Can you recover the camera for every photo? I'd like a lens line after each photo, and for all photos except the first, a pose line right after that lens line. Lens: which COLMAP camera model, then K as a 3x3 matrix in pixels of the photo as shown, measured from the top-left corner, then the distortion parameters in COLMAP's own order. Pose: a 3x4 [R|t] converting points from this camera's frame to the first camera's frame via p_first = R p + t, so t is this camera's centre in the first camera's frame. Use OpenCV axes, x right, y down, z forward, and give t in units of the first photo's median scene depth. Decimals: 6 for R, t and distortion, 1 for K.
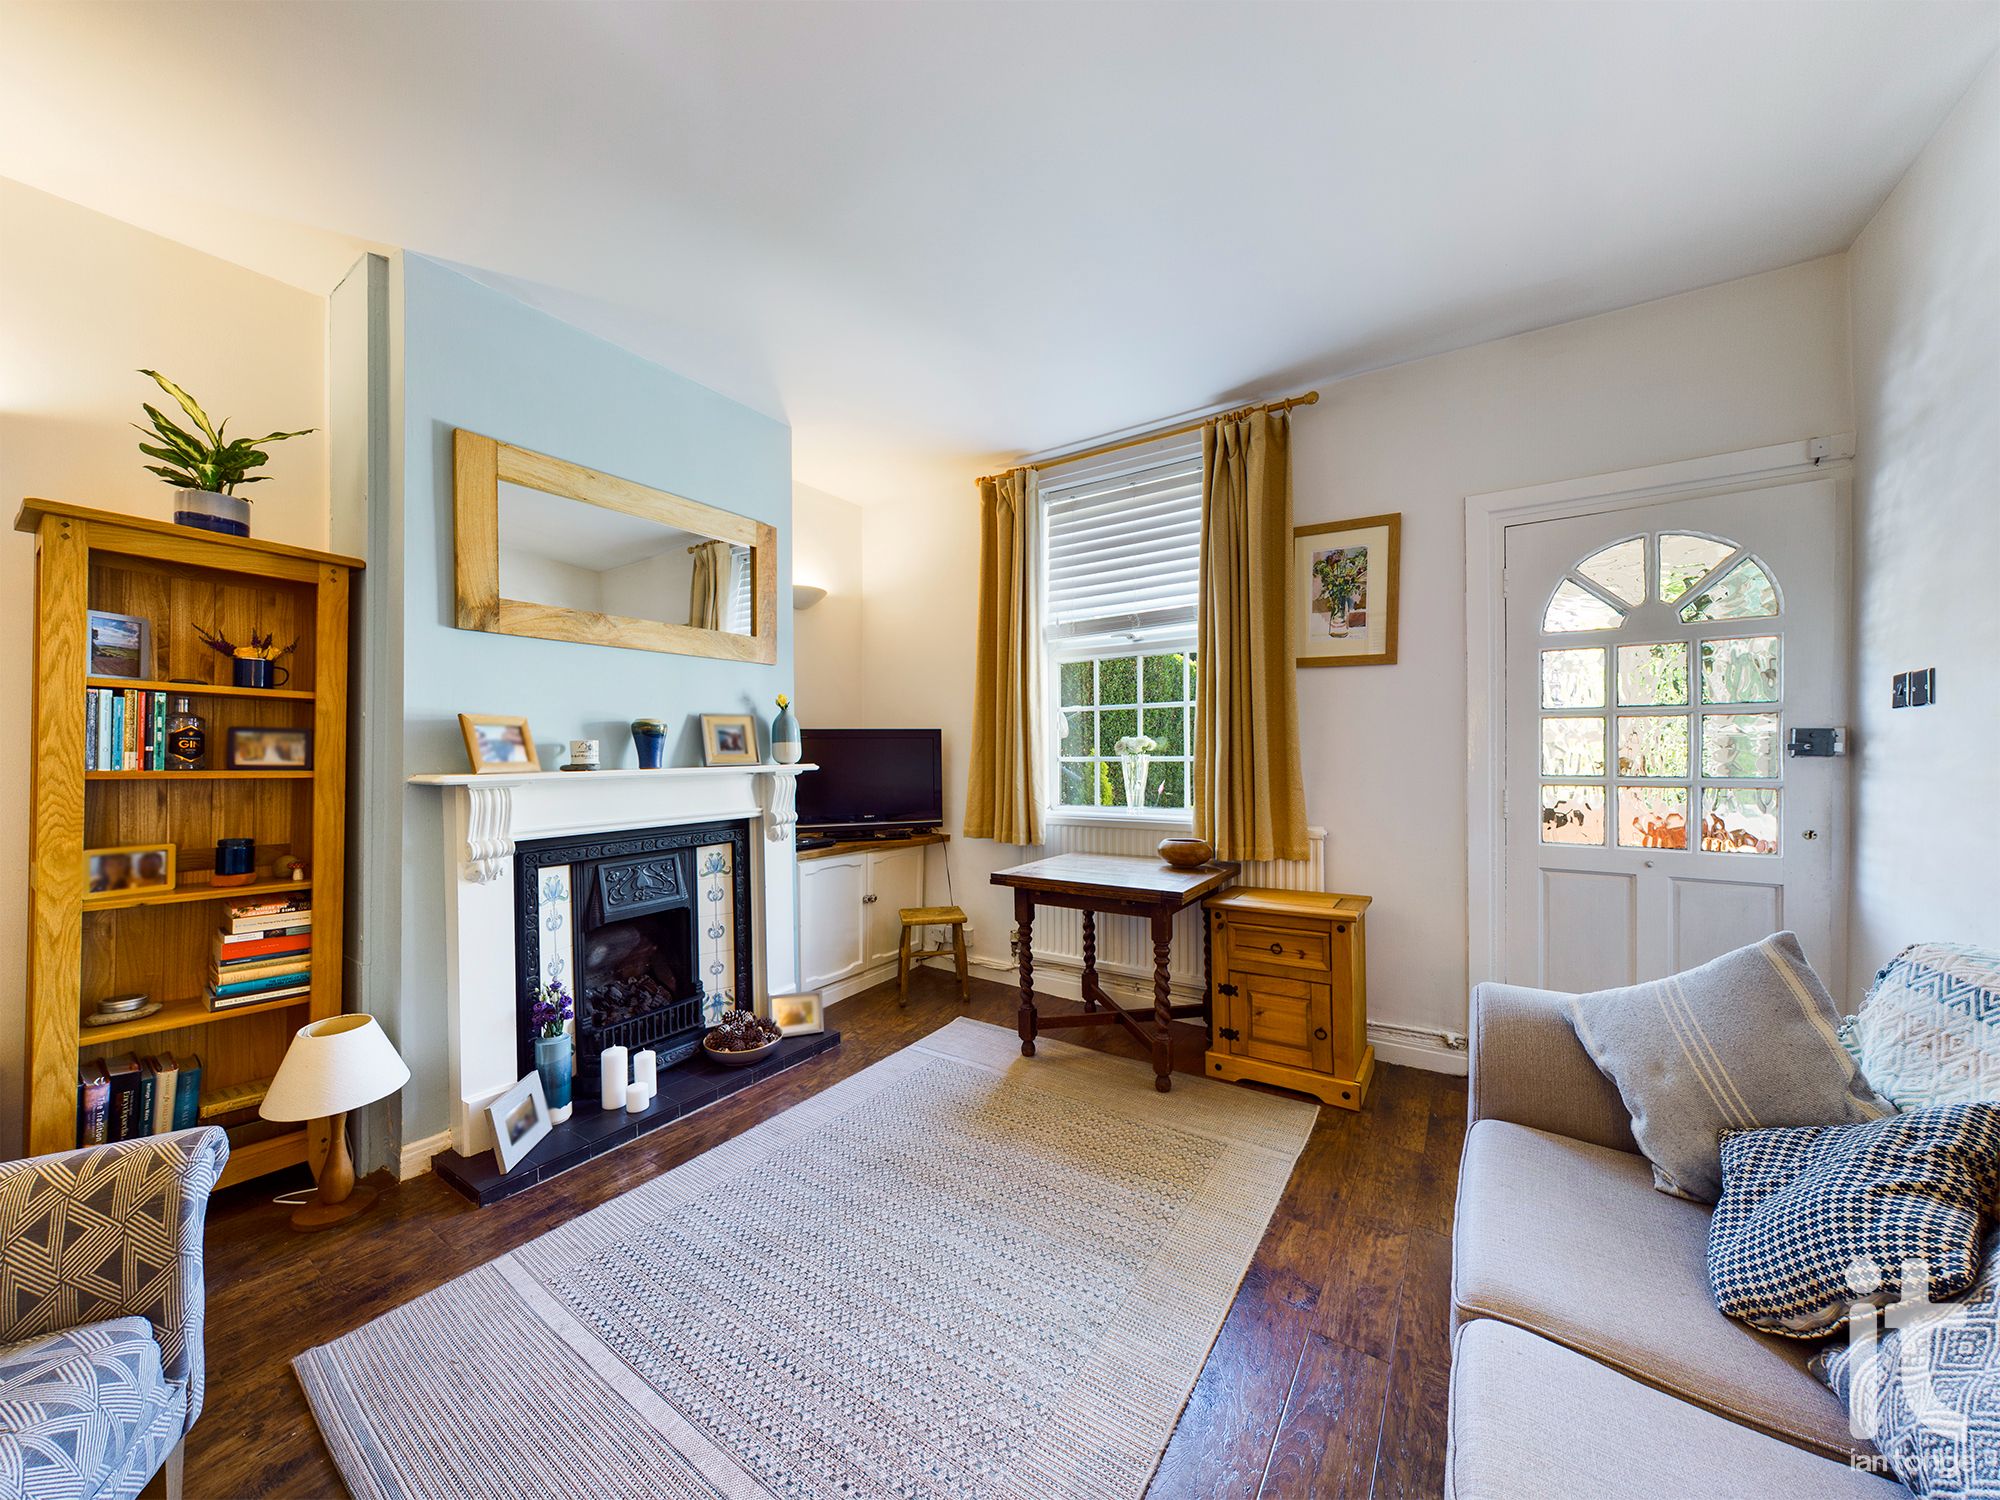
lens RADIAL K [[721.2, 0, 1000.0], [0, 721.2, 750.0], [0, 0, 1]] dist [0.000092, -0.000068]
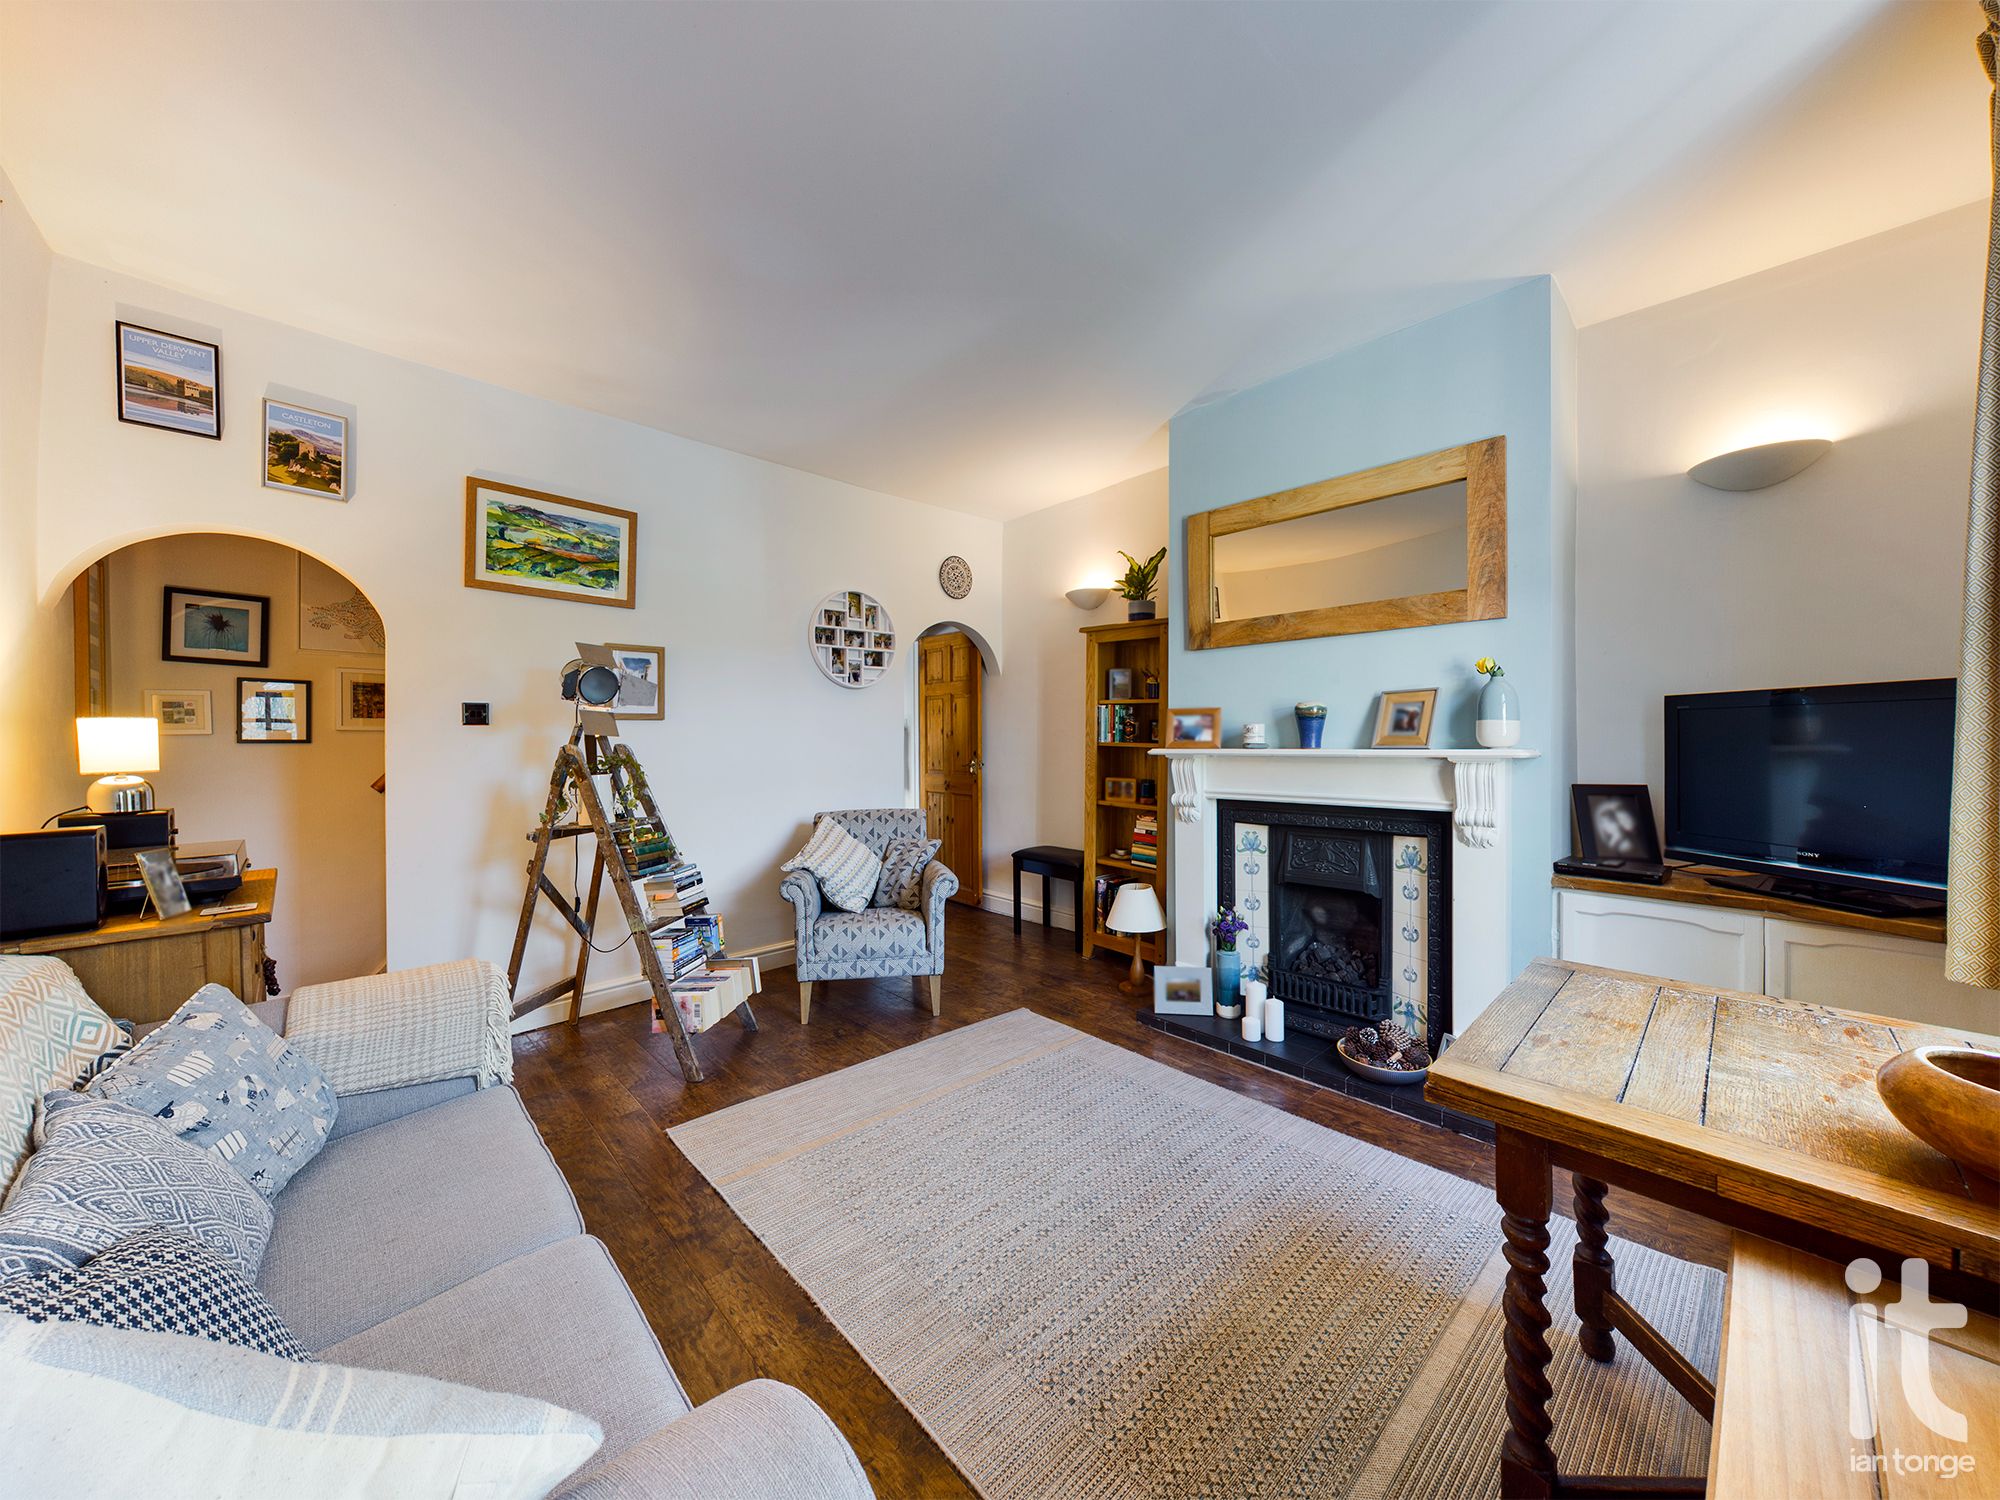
lens RADIAL K [[721.2, 0, 1000.0], [0, 721.2, 750.0], [0, 0, 1]] dist [0.000092, -0.000068]
pose [[-0.216358, 0.021787, -0.976071, 0.707209], [0.004590, 0.999763, 0.021299, 0.002989], [0.976303, 0.000128, -0.216406, 0.843814]]
